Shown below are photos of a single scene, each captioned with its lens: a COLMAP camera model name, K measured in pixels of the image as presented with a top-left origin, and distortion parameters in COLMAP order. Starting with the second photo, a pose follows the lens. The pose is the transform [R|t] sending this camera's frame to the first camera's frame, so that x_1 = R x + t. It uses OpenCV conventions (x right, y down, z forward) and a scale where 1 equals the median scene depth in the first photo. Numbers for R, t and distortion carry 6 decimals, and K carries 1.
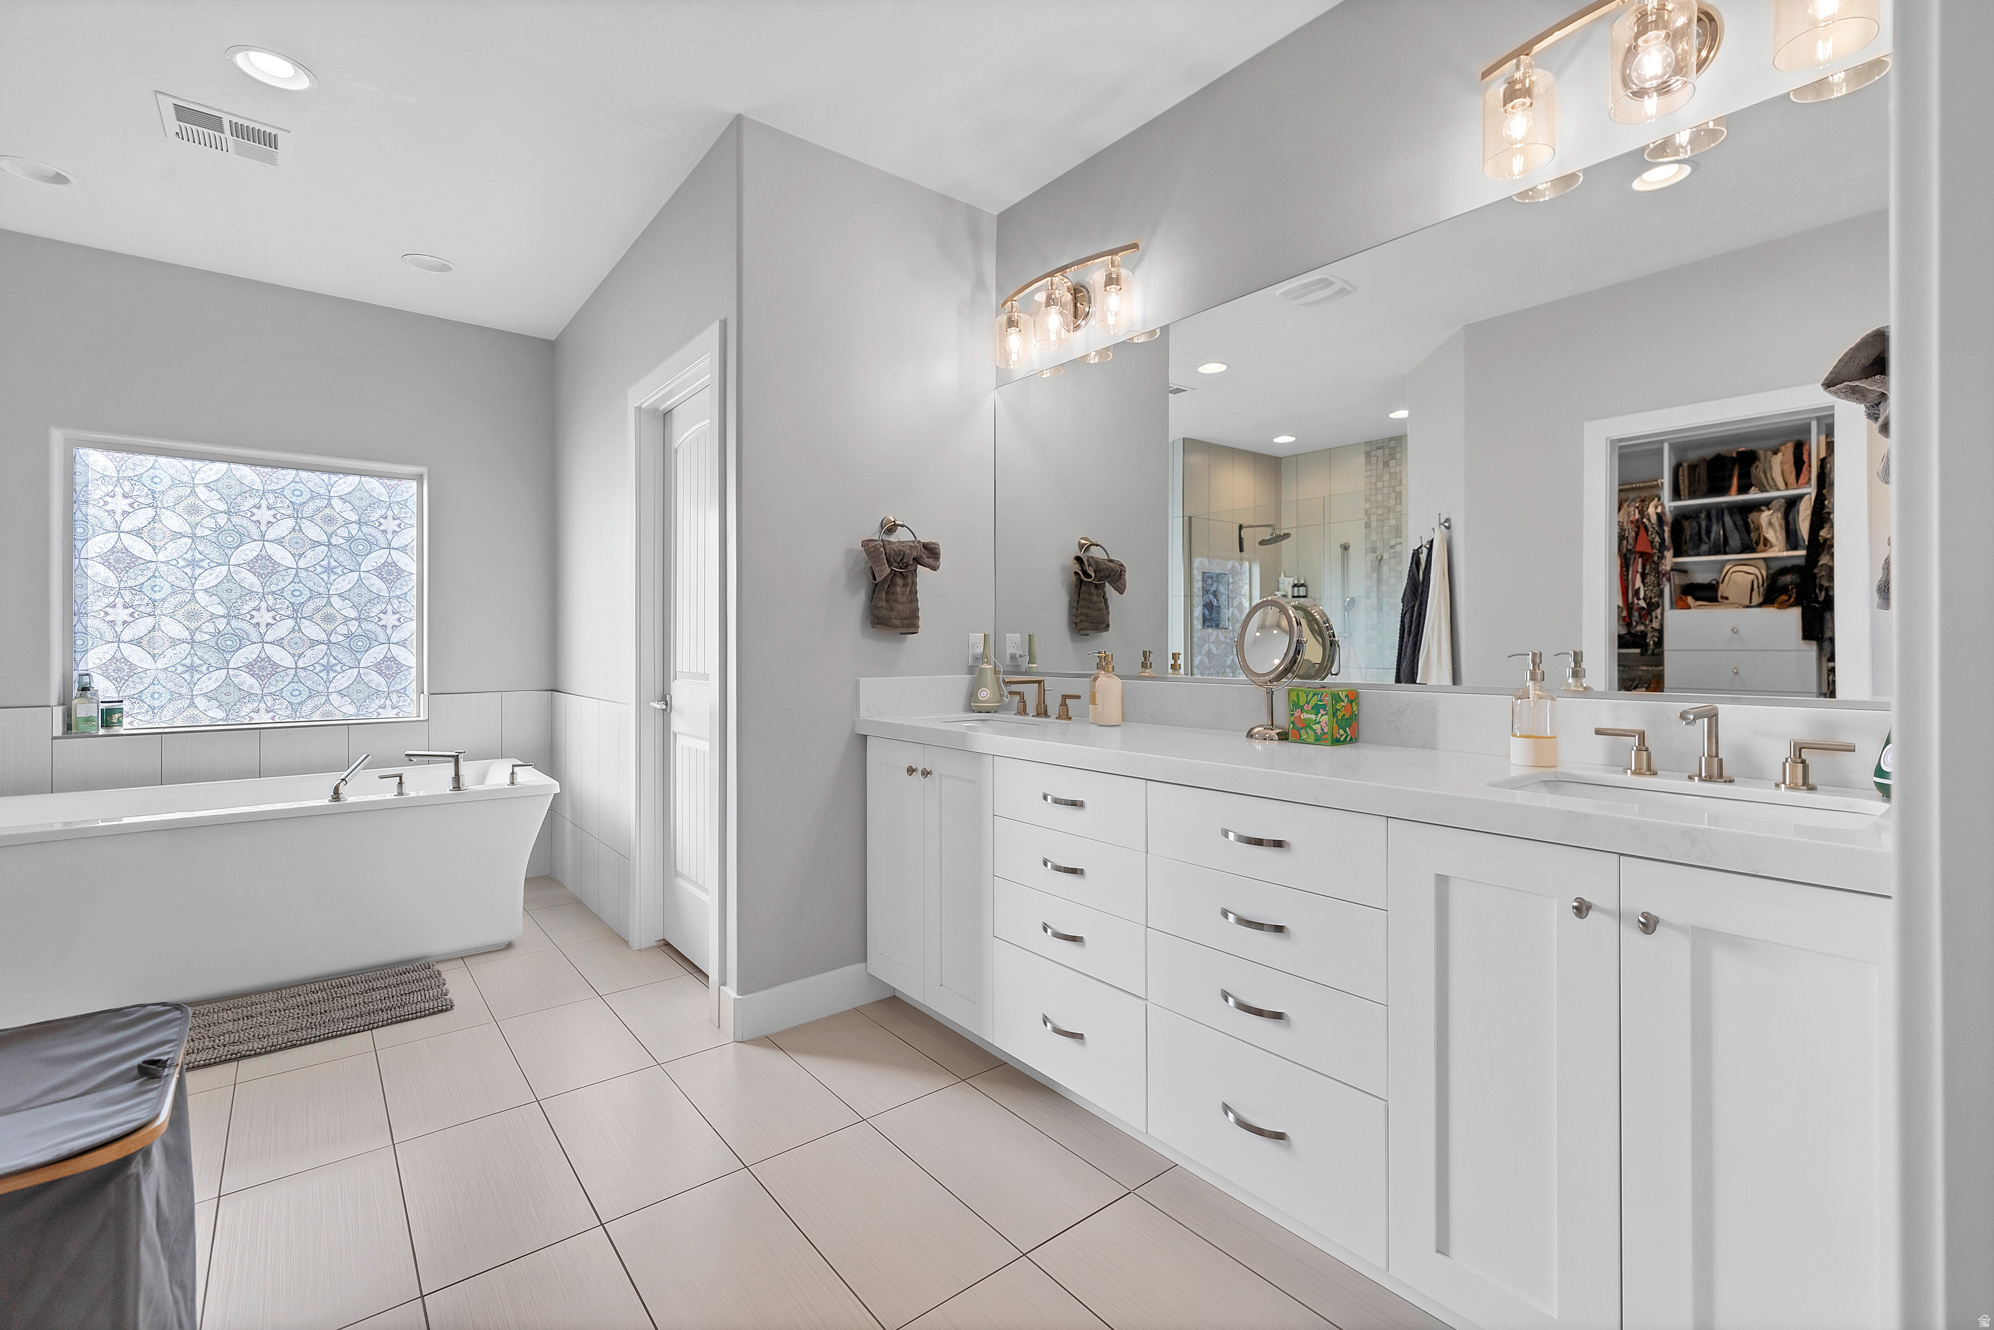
lens RADIAL K [[860.8, 0, 993.0], [0, 860.8, 647.3], [0, 0, 1]] dist [-0.000148, 0.000857]
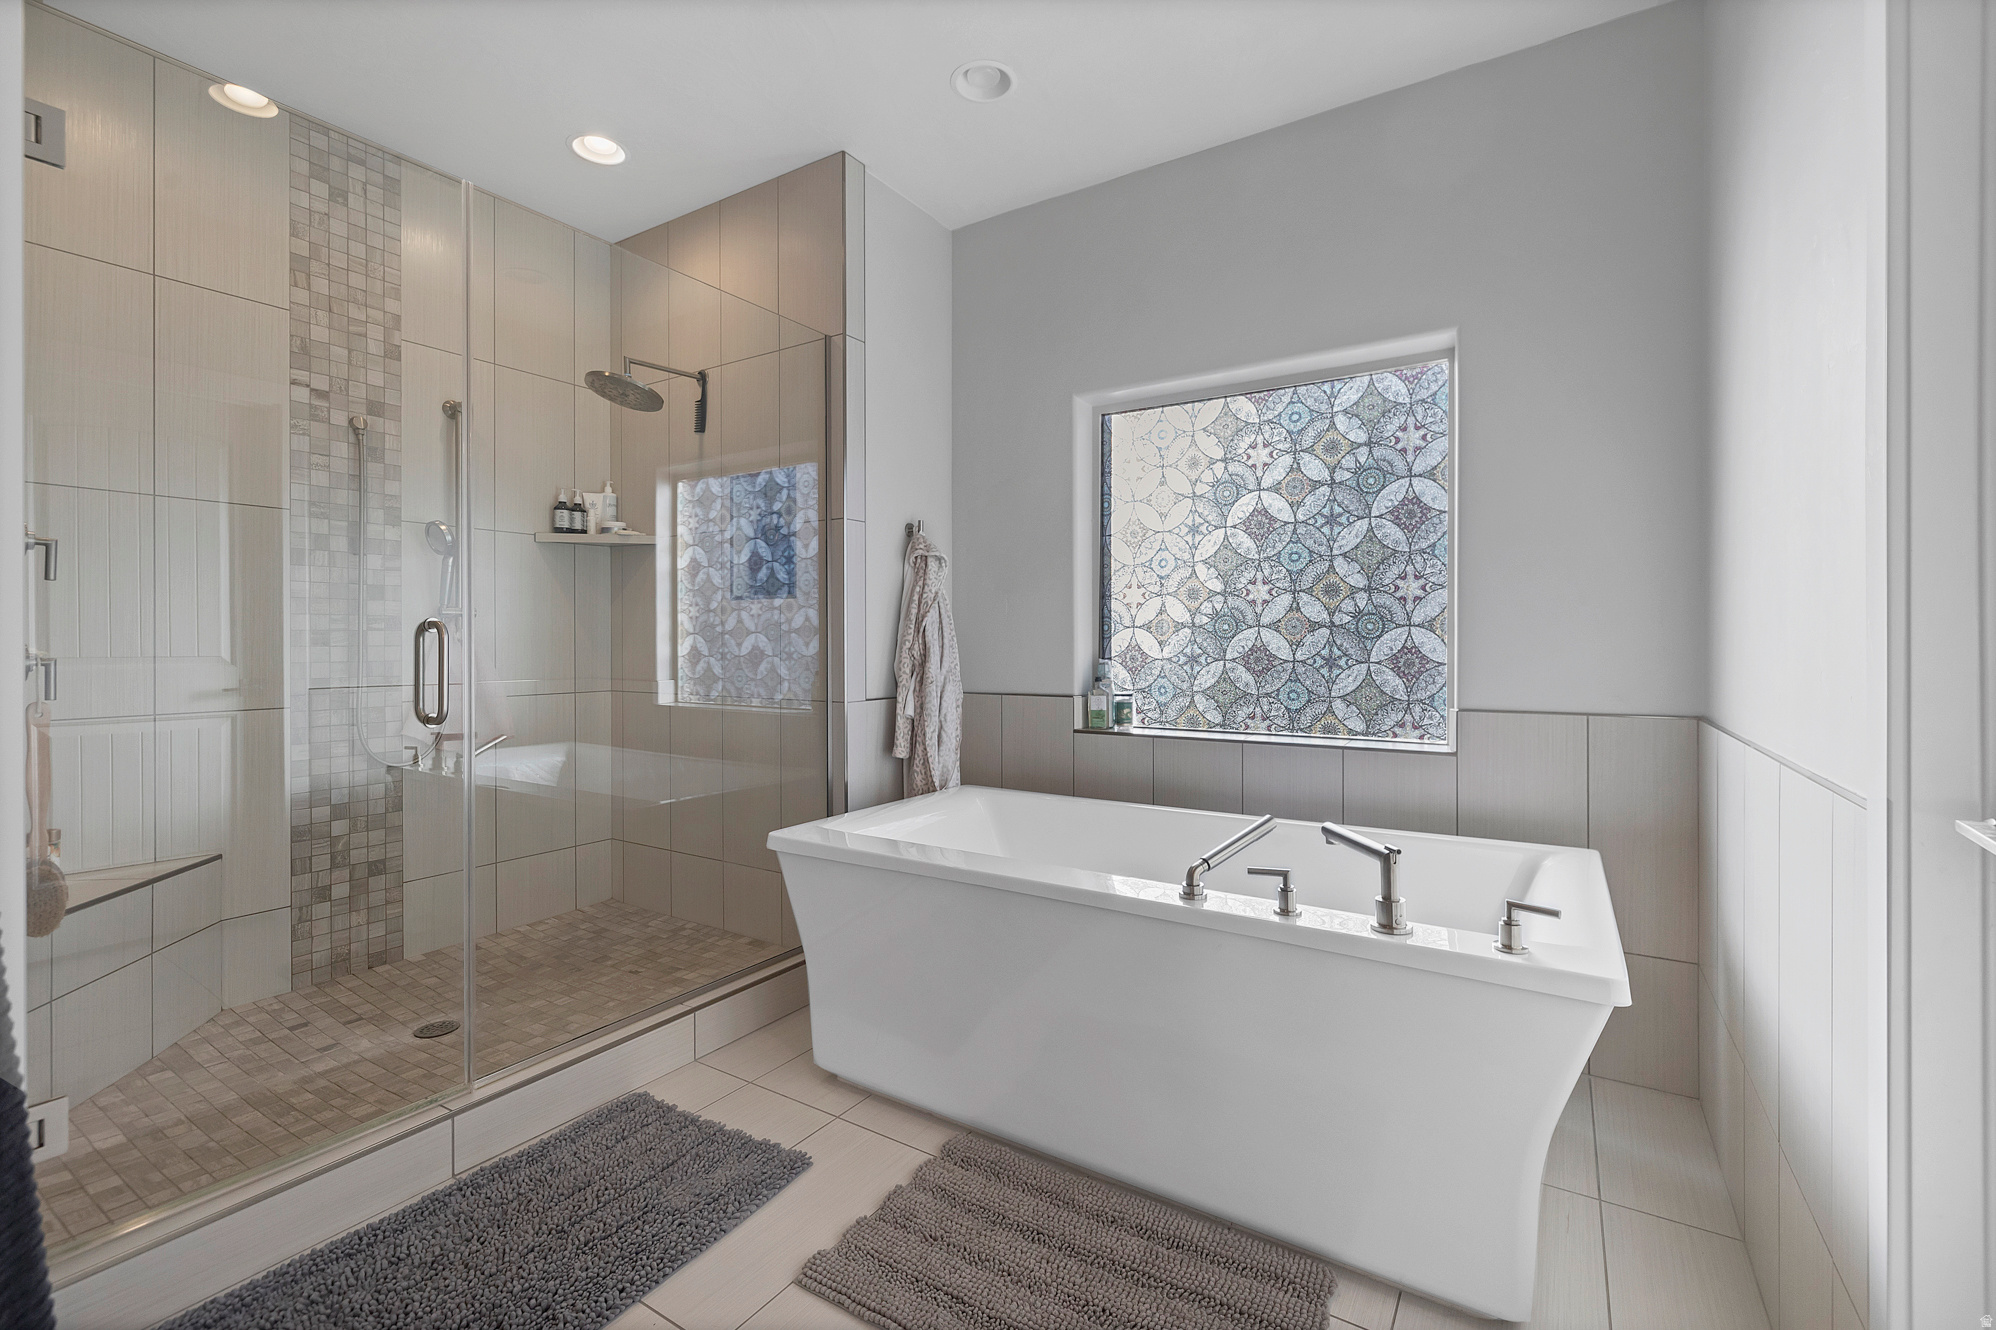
lens RADIAL K [[861.6, 0, 1005.0], [0, 861.6, 646.9], [0, 0, 1]] dist [-0.000148, 0.000857]
pose [[0.329352, 0.002638, -0.944204, -0.208838], [-0.002363, 0.999995, 0.001969, 0.011450], [0.944204, 0.001583, 0.329356, 0.534663]]
